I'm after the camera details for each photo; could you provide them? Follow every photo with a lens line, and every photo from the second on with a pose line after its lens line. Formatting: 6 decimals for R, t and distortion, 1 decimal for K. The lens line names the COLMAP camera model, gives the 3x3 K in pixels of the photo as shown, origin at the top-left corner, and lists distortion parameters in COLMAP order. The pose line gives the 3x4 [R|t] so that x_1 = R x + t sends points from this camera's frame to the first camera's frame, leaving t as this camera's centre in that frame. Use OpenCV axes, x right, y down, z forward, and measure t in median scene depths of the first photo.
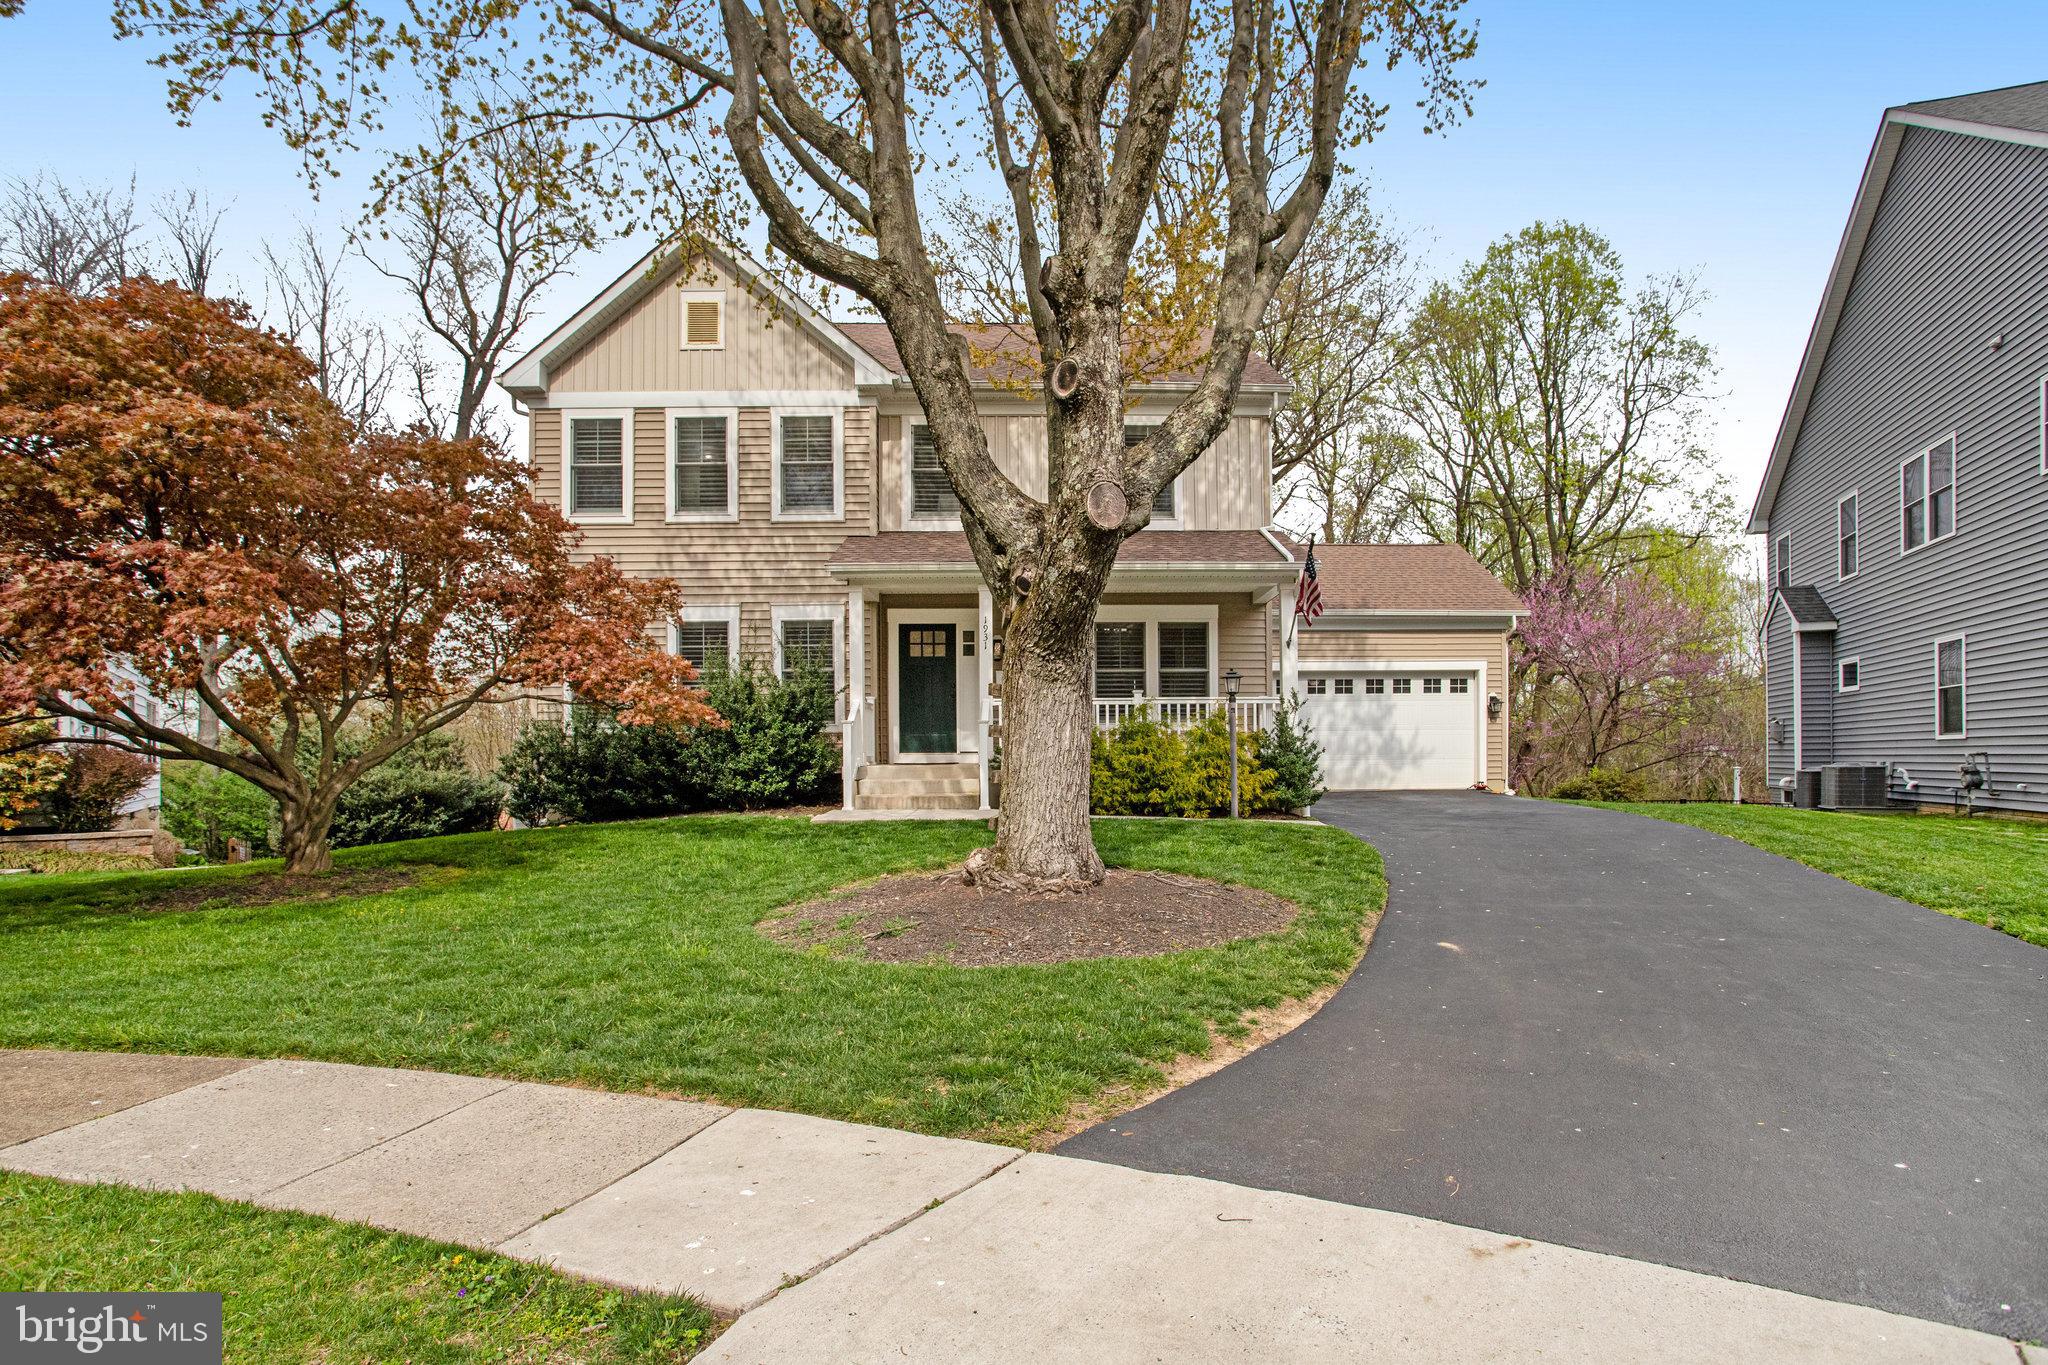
lens RADIAL K [[1025.9, 0, 1027.1], [0, 1025.9, 737.8], [0, 0, 1]] dist [-0.024775, 0.005917]
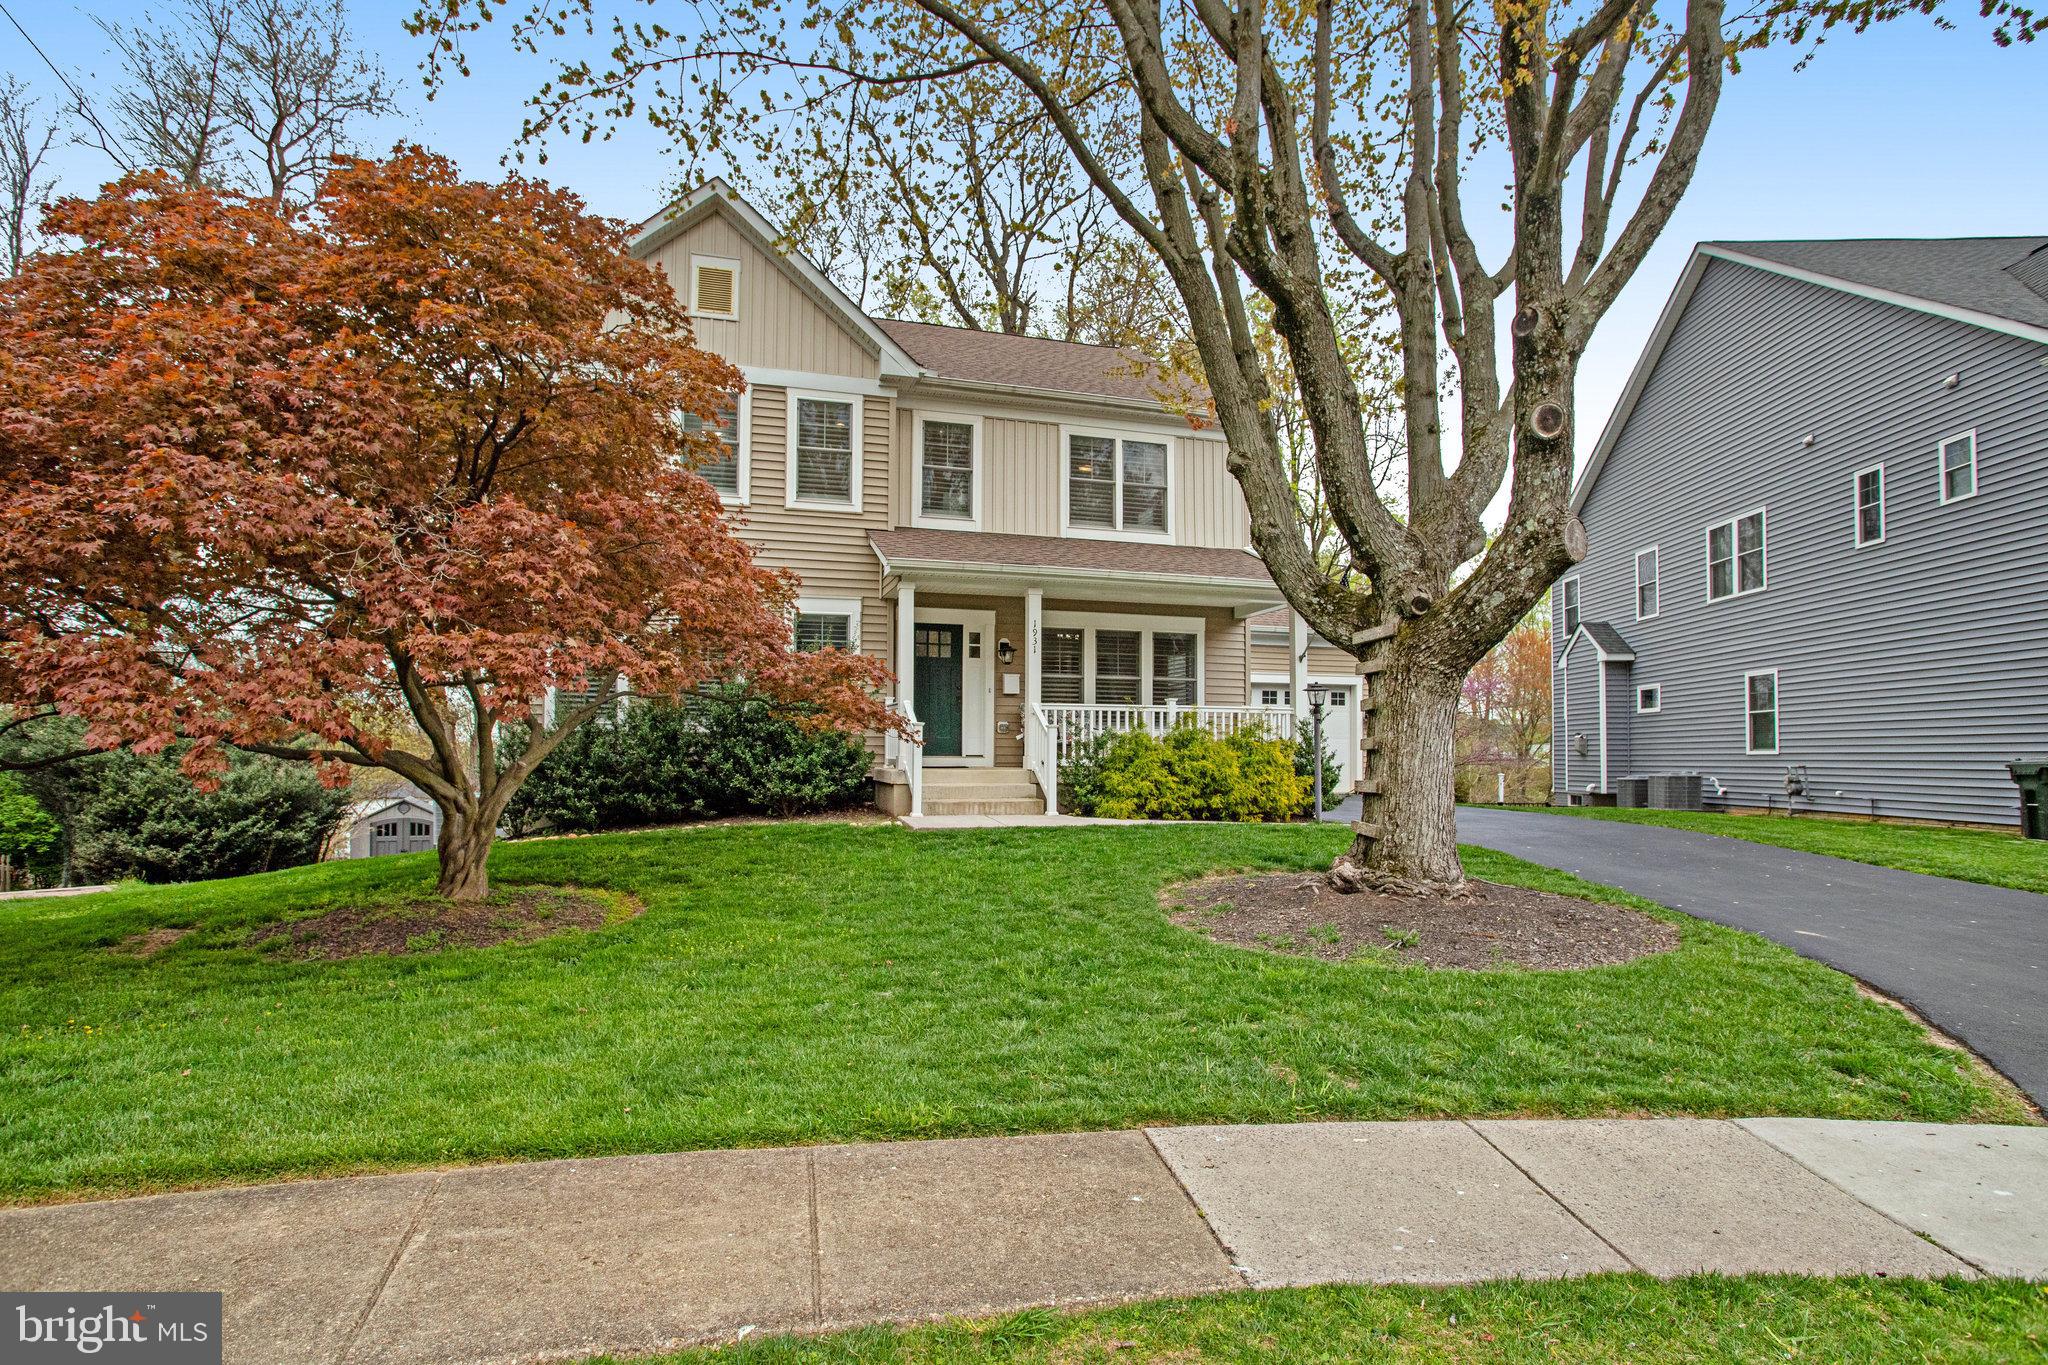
lens RADIAL K [[1025.9, 0, 996.0], [0, 1025.9, 707.5], [0, 0, 1]] dist [-0.024775, 0.005917]
pose [[0.965003, 0.023868, 0.261149, -0.313120], [-0.016487, 0.999401, -0.030418, -0.002767], [-0.261719, 0.025048, 0.964819, 0.048796]]
